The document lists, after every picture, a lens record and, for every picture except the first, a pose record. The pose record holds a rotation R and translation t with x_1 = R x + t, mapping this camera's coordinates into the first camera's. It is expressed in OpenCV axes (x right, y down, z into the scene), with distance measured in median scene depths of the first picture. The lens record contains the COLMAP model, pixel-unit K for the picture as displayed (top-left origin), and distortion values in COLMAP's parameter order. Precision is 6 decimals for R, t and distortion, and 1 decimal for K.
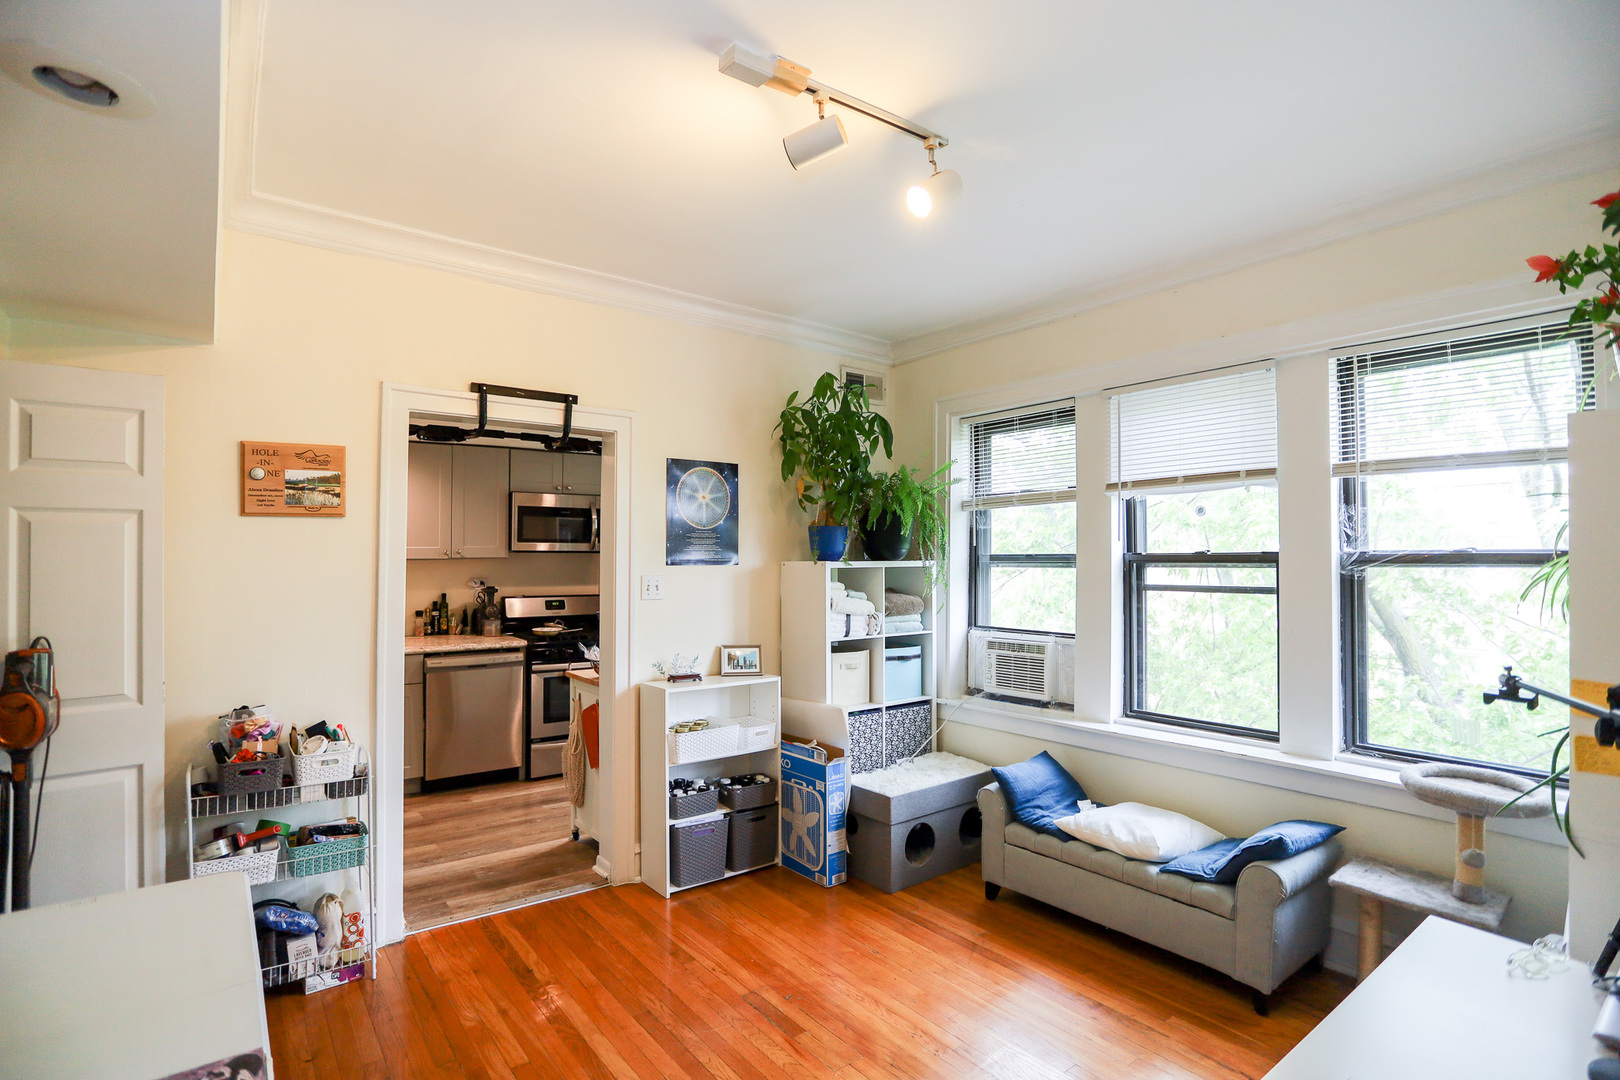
lens RADIAL K [[811.8, 0, 810.0], [0, 811.8, 540.0], [0, 0, 1]] dist [-0.087064, 0.040218]
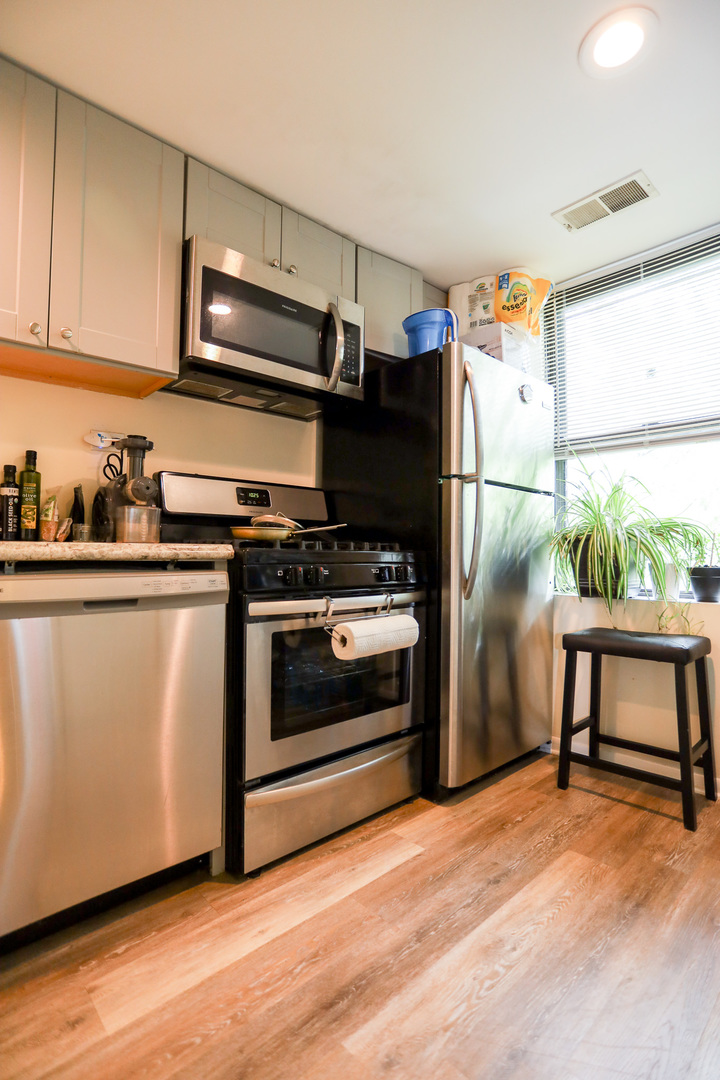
lens RADIAL K [[524.9, 0, 366.3], [0, 524.9, 539.8], [0, 0, 1]] dist [-0.074124, 0.027005]
pose [[0.994699, 0.008978, 0.102434, -0.300891], [-0.008598, 0.999954, -0.004148, 0.119508], [-0.102467, 0.003245, 0.994731, 0.698445]]
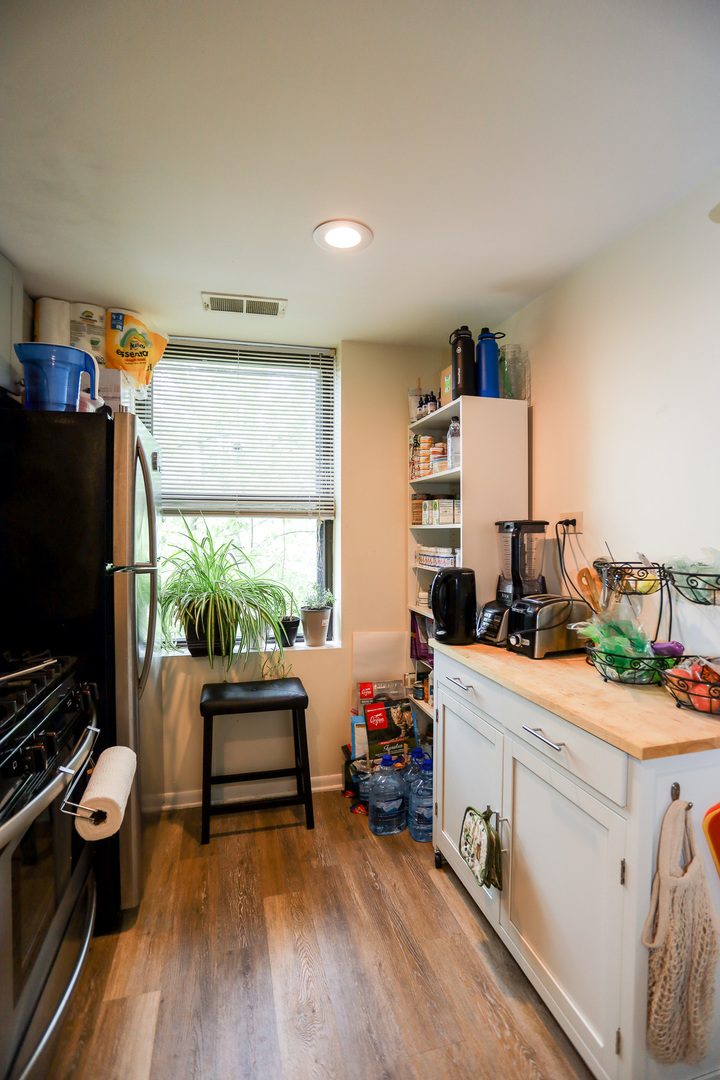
lens RADIAL K [[524.9, 0, 366.3], [0, 524.9, 539.8], [0, 0, 1]] dist [-0.074124, 0.027005]
pose [[0.381953, -0.015174, 0.924057, -0.432635], [-0.019745, 0.999503, 0.024575, 0.050154], [-0.923971, -0.027632, 0.381463, 0.791619]]
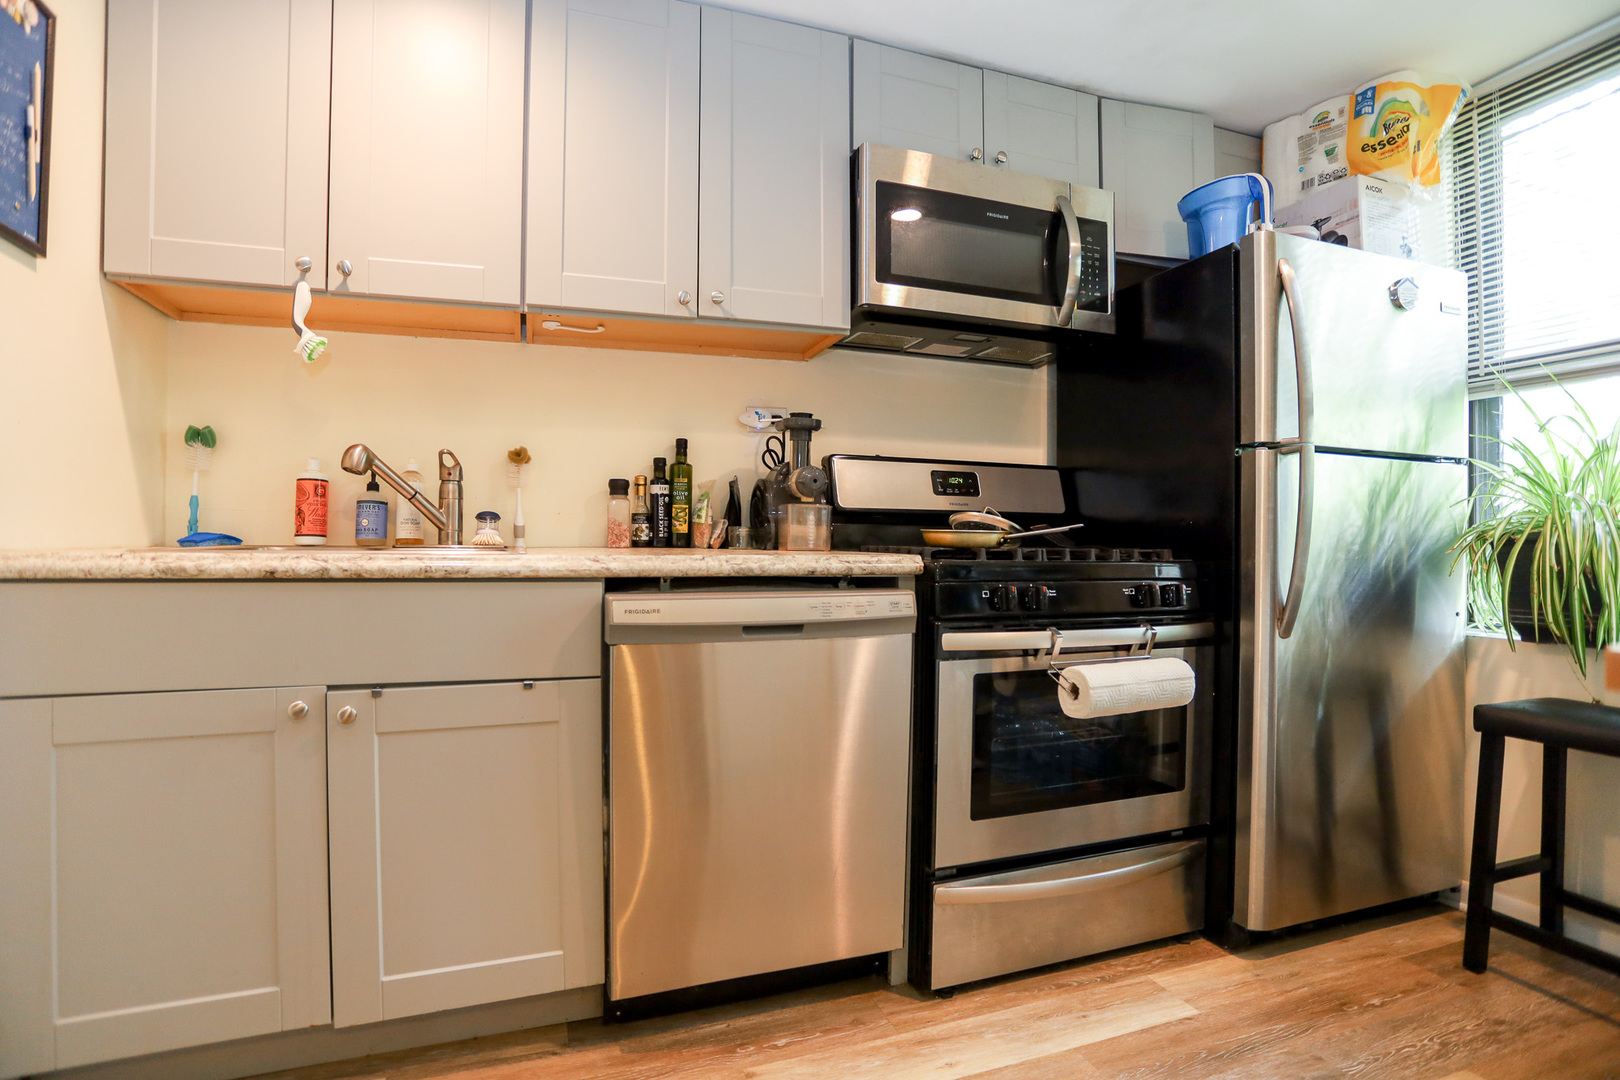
lens RADIAL K [[811.8, 0, 810.0], [0, 811.8, 540.0], [0, 0, 1]] dist [-0.087064, 0.040218]
pose [[0.952101, 0.004001, -0.305757, -0.287067], [-0.000270, 0.999925, 0.012243, 0.111945], [0.305783, -0.011574, 0.952031, 0.661576]]
